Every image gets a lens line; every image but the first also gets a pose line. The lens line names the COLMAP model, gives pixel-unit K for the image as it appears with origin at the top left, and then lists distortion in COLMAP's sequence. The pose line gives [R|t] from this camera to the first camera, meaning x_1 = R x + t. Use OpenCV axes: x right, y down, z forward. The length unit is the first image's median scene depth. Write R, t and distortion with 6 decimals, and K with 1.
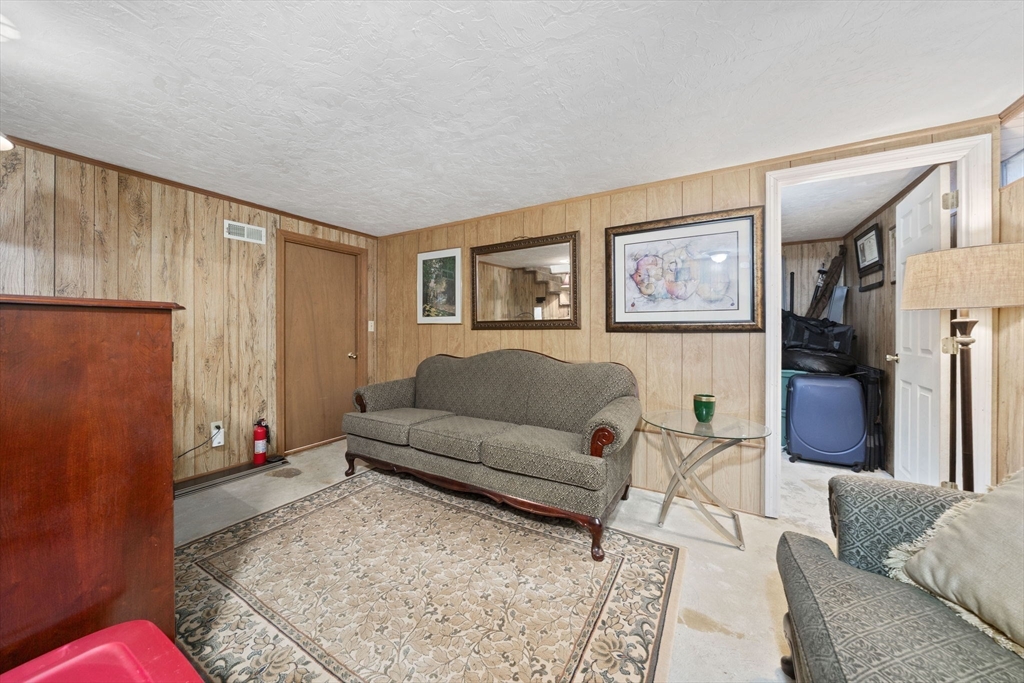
lens RADIAL K [[357.4, 0, 508.7], [0, 357.4, 334.0], [0, 0, 1]] dist [-0.009158, 0.000022]
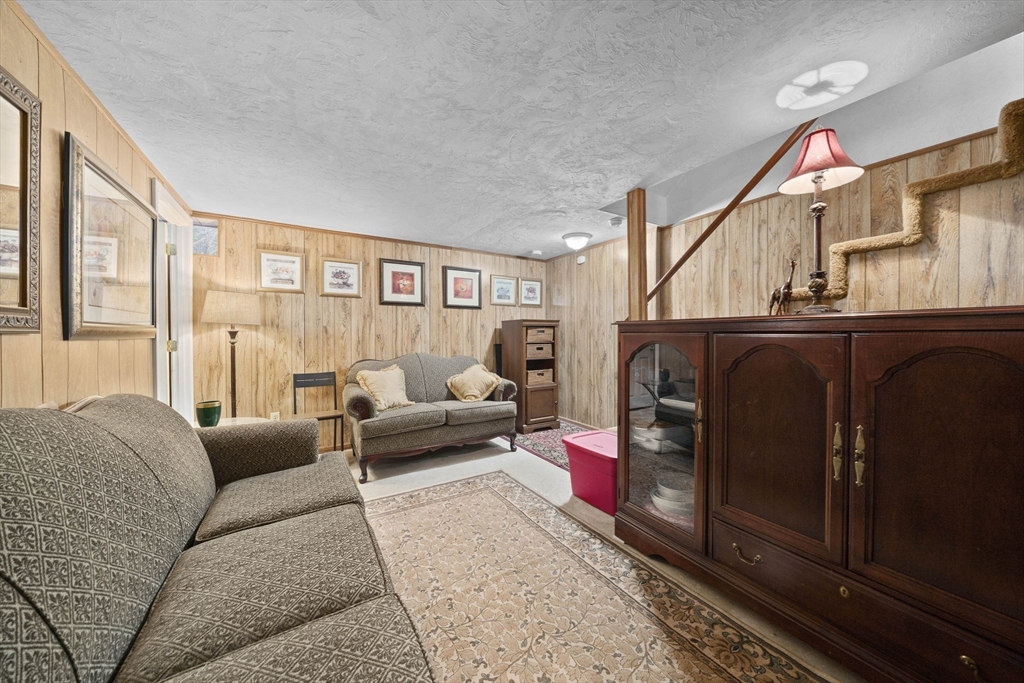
lens RADIAL K [[357.4, 0, 514.3], [0, 357.4, 336.8], [0, 0, 1]] dist [-0.009158, 0.000022]
pose [[-0.892700, -0.002977, 0.450642, -0.948577], [0.002855, 0.999921, 0.012263, -0.026618], [-0.450643, 0.012234, -0.892620, 2.147225]]
